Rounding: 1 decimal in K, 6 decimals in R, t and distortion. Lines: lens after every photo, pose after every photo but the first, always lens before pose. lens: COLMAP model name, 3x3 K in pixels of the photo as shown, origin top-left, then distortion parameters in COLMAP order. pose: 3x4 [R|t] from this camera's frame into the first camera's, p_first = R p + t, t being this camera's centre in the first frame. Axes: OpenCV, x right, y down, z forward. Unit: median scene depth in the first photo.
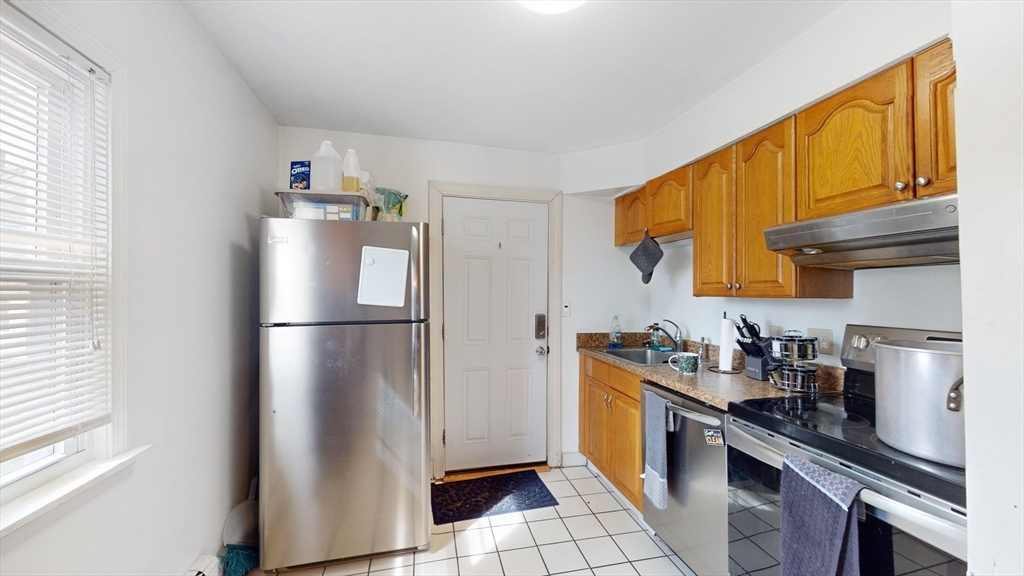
lens RADIAL K [[378.7, 0, 492.3], [0, 378.7, 292.1], [0, 0, 1]] dist [0.002926, 0.000071]
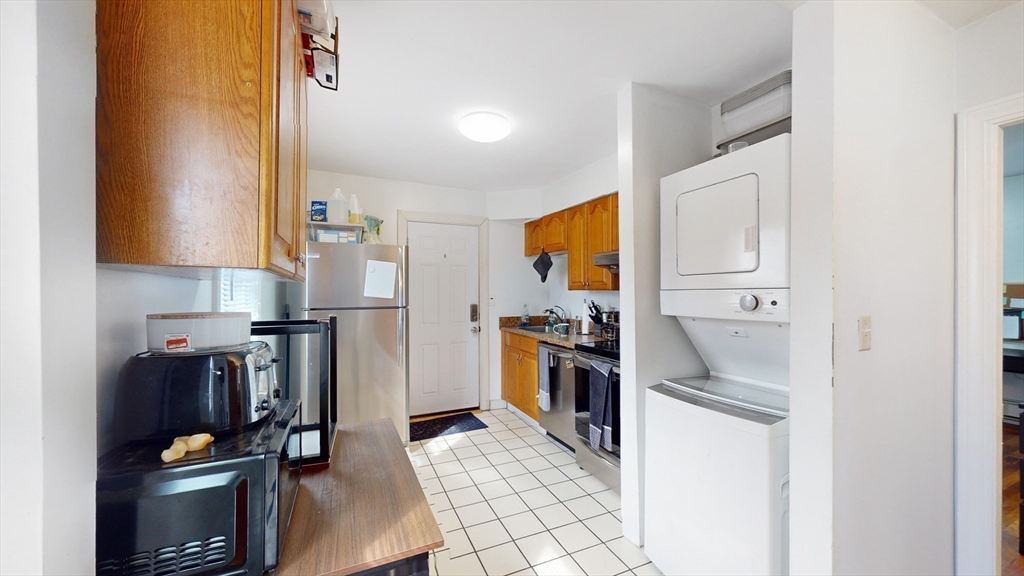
lens RADIAL K [[378.7, 0, 512.2], [0, 378.7, 290.2], [0, 0, 1]] dist [0.002926, 0.000071]
pose [[0.968634, -0.006134, 0.248415, -0.114251], [0.005622, 0.999980, 0.002769, 0.005448], [-0.248427, -0.001285, 0.968650, -0.537323]]
